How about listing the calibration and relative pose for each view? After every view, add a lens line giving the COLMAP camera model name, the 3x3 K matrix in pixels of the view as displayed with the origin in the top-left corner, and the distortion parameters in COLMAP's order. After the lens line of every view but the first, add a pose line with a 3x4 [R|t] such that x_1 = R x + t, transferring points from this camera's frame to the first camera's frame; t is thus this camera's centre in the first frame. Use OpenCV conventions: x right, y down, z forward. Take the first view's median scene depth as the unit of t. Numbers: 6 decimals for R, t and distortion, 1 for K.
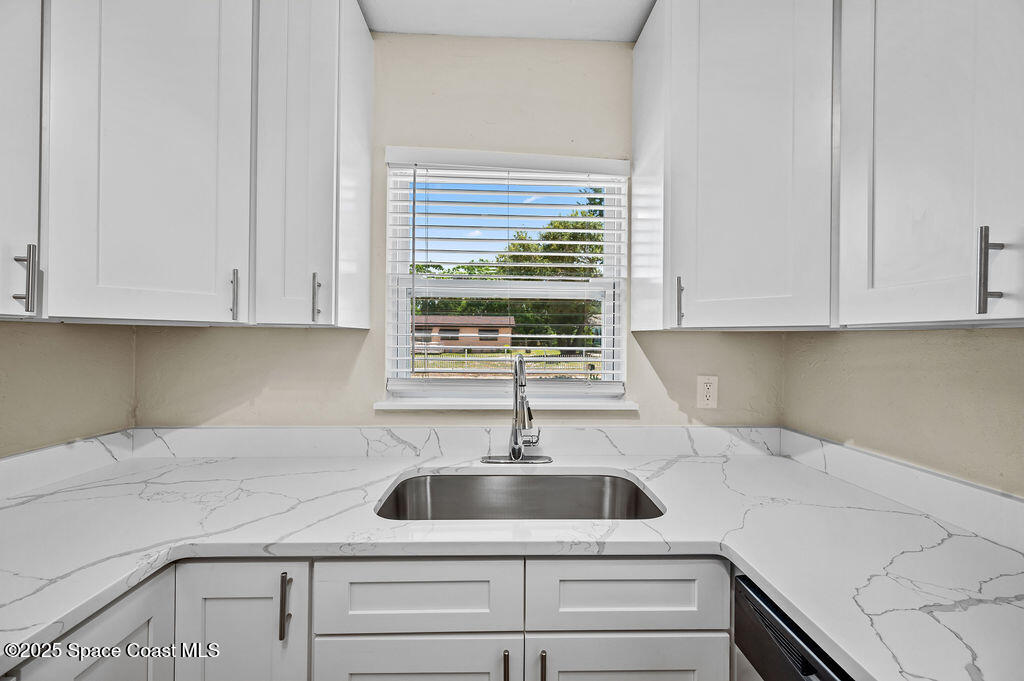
lens RADIAL K [[403.3, 0, 512.8], [0, 403.3, 337.5], [0, 0, 1]] dist [-0.000114, 0.000855]
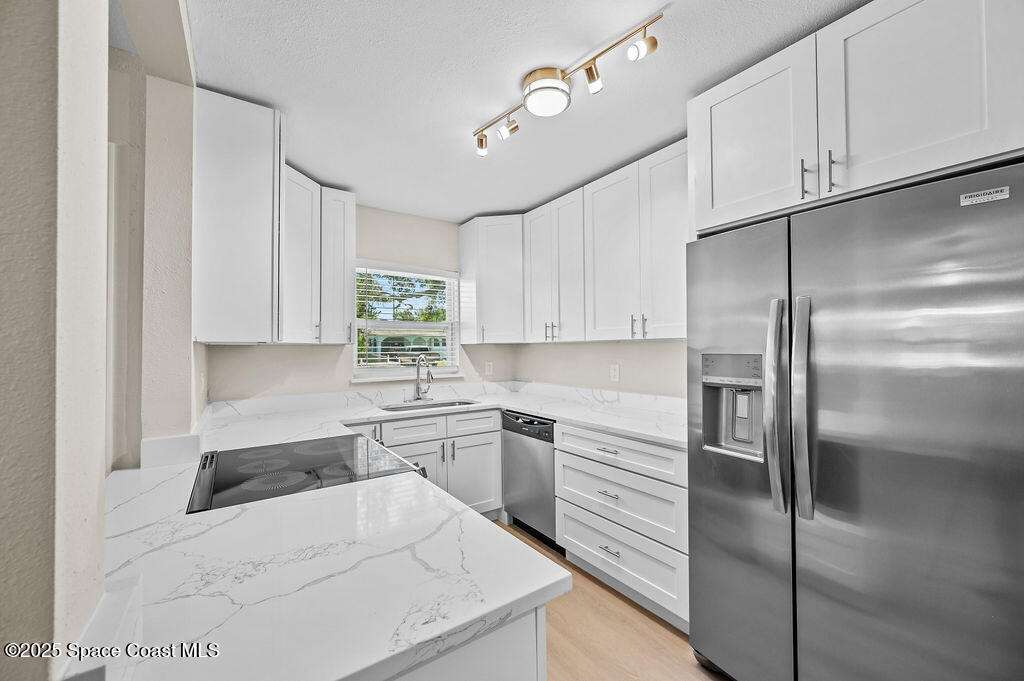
lens RADIAL K [[403.3, 0, 515.0], [0, 403.3, 341.8], [0, 0, 1]] dist [-0.000114, 0.000855]
pose [[0.842173, -0.009872, 0.539117, -0.754077], [0.016220, 0.999844, -0.007029, -0.008226], [-0.538964, 0.014664, 0.842201, -1.230695]]
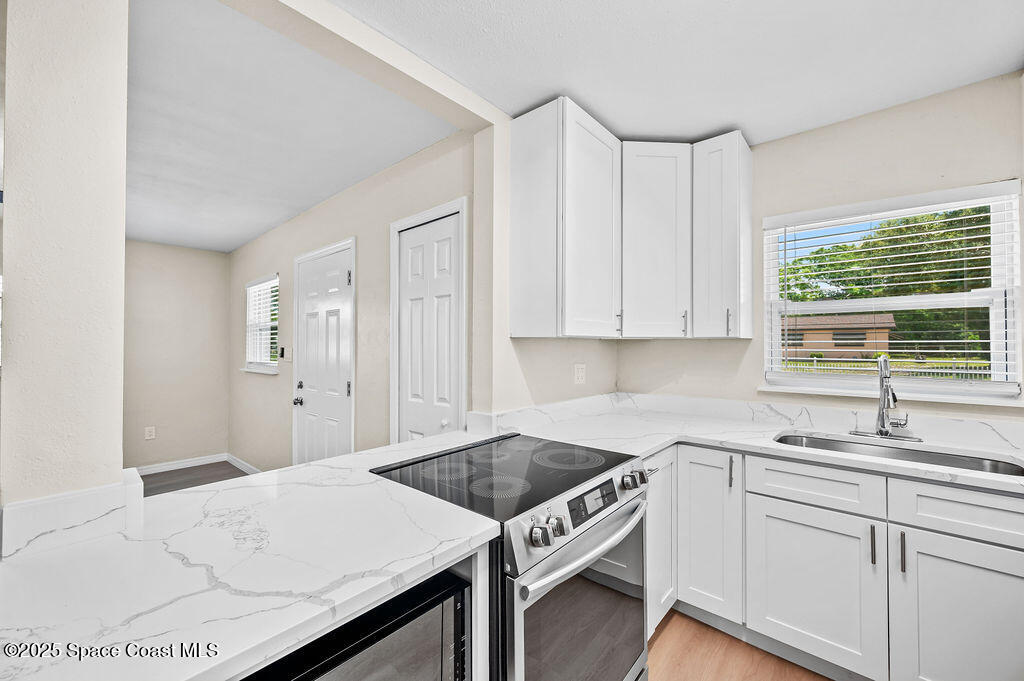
lens RADIAL K [[403.3, 0, 513.0], [0, 403.3, 341.1], [0, 0, 1]] dist [-0.000114, 0.000855]
pose [[0.729835, -0.015770, -0.683441, 0.030849], [0.010421, 0.999874, -0.011944, -0.002353], [0.683544, 0.001595, 0.729908, -0.760003]]
